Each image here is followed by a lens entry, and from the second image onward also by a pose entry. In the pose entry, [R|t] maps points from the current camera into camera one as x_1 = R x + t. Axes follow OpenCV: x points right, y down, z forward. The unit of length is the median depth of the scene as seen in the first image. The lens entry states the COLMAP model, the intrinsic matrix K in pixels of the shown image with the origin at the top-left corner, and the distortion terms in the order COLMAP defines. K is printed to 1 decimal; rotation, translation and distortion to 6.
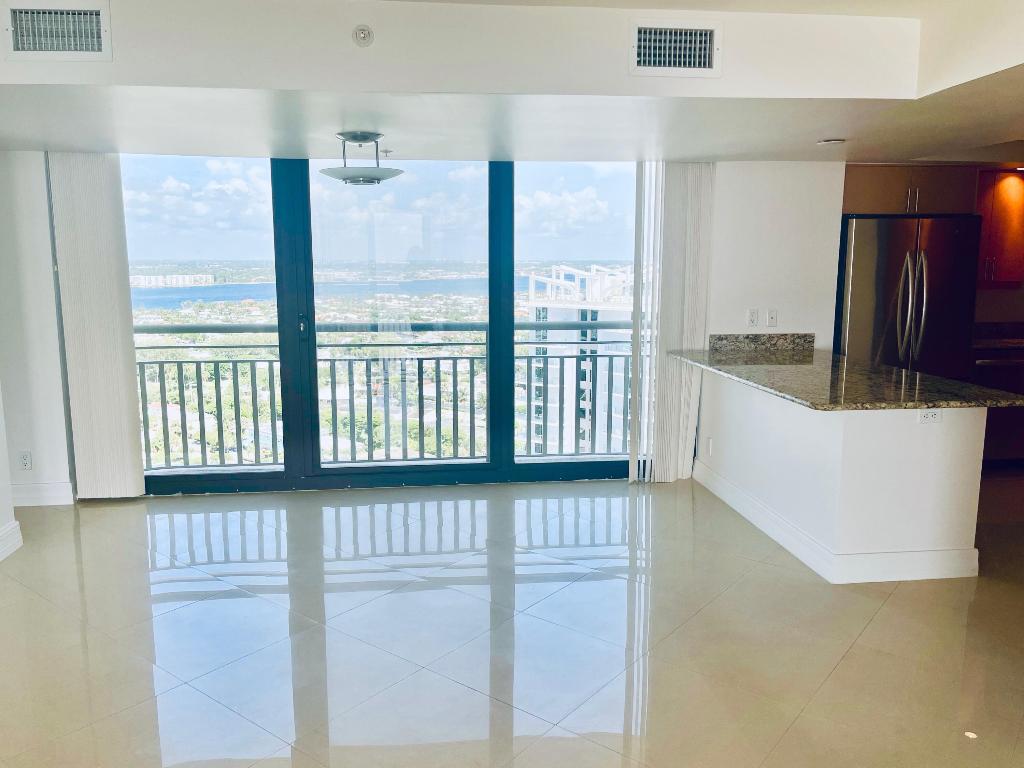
lens RADIAL K [[797.8, 0, 516.0], [0, 797.8, 391.7], [0, 0, 1]] dist [0.057165, -0.071256]
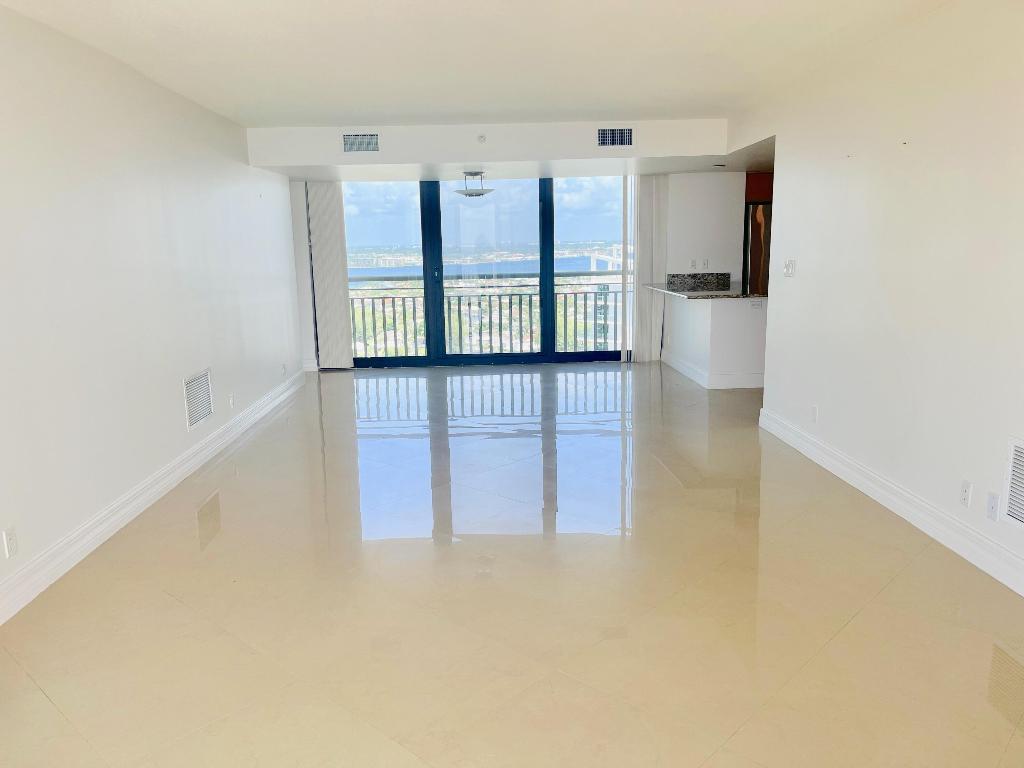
lens RADIAL K [[797.8, 0, 506.8], [0, 797.8, 392.1], [0, 0, 1]] dist [0.057165, -0.071256]
pose [[0.995597, -0.006730, -0.093491, 0.055474], [0.008817, 0.999721, 0.021926, 0.140785], [0.093317, -0.022653, 0.995379, -0.752764]]
